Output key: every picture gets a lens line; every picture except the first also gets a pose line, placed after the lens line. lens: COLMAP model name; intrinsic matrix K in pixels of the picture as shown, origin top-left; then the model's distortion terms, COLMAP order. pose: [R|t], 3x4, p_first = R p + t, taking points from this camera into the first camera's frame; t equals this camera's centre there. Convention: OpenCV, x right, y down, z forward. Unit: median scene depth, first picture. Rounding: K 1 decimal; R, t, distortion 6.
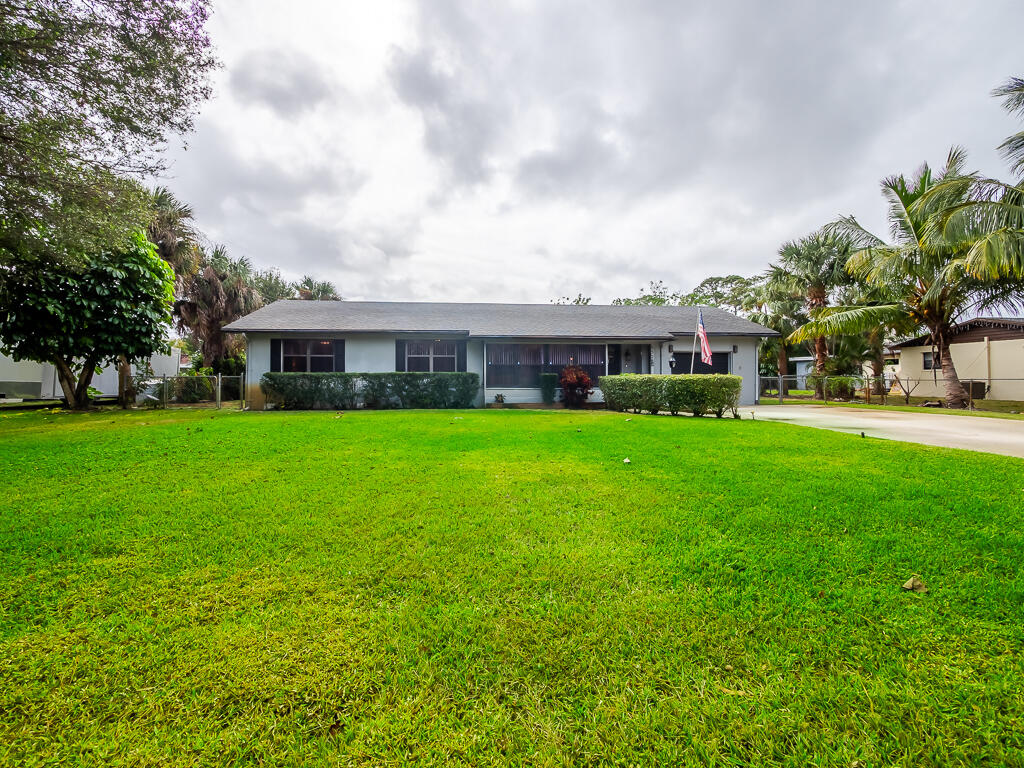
lens RADIAL K [[435.5, 0, 509.3], [0, 435.5, 379.7], [0, 0, 1]] dist [-0.011234, -0.000329]
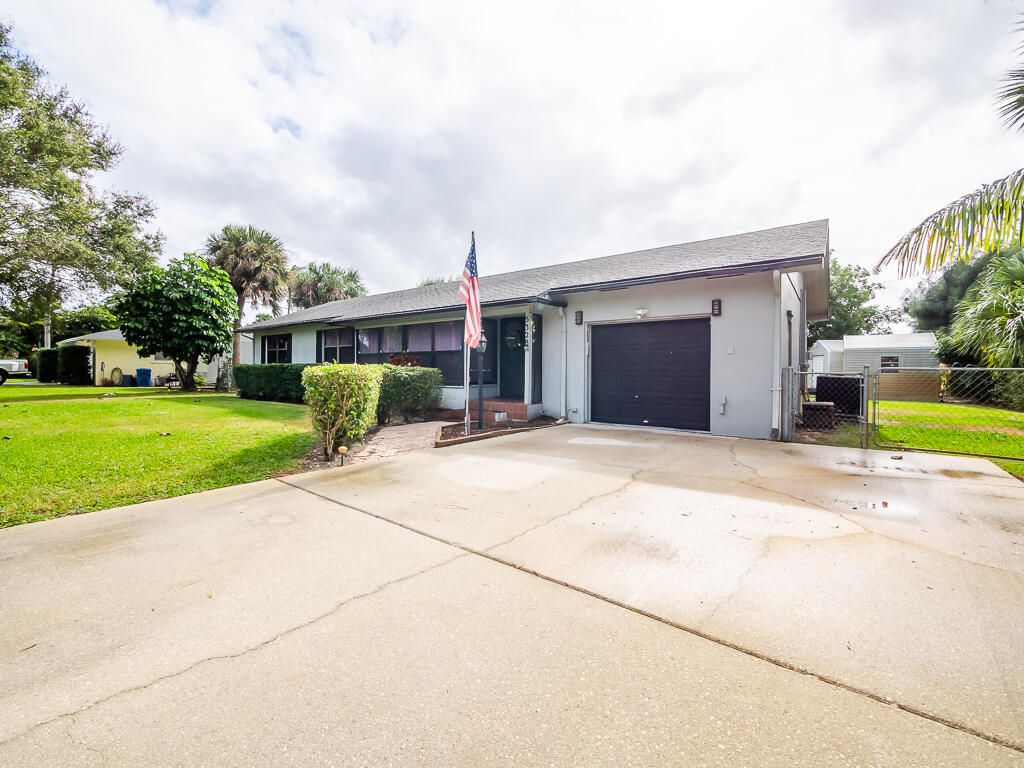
lens RADIAL K [[435.5, 0, 516.6], [0, 435.5, 379.7], [0, 0, 1]] dist [-0.011234, -0.000329]
pose [[0.733109, 0.019039, -0.679845, 0.732964], [-0.009080, 0.999793, 0.018208, -0.004217], [0.680051, -0.007175, 0.733130, 0.593507]]
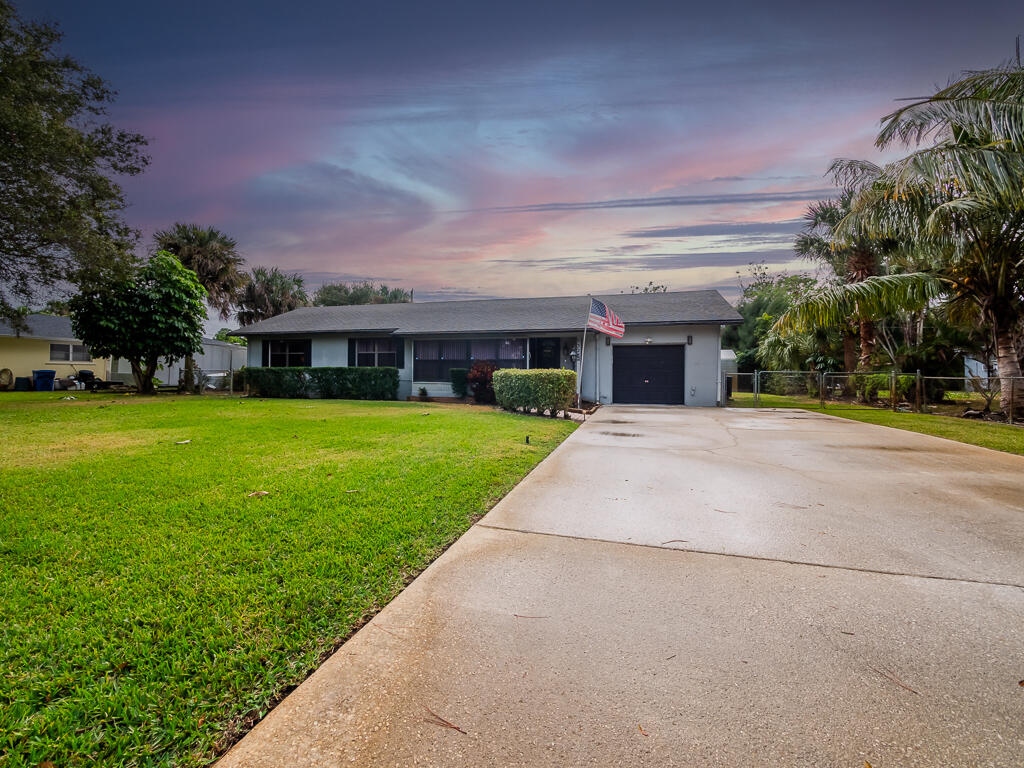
lens RADIAL K [[435.5, 0, 511.6], [0, 435.5, 381.0], [0, 0, 1]] dist [-0.011234, -0.000329]
pose [[0.931946, 0.012283, -0.362389, 0.551891], [-0.007299, 0.999859, 0.015117, -0.000811], [0.362523, -0.011443, 0.931904, 0.098950]]
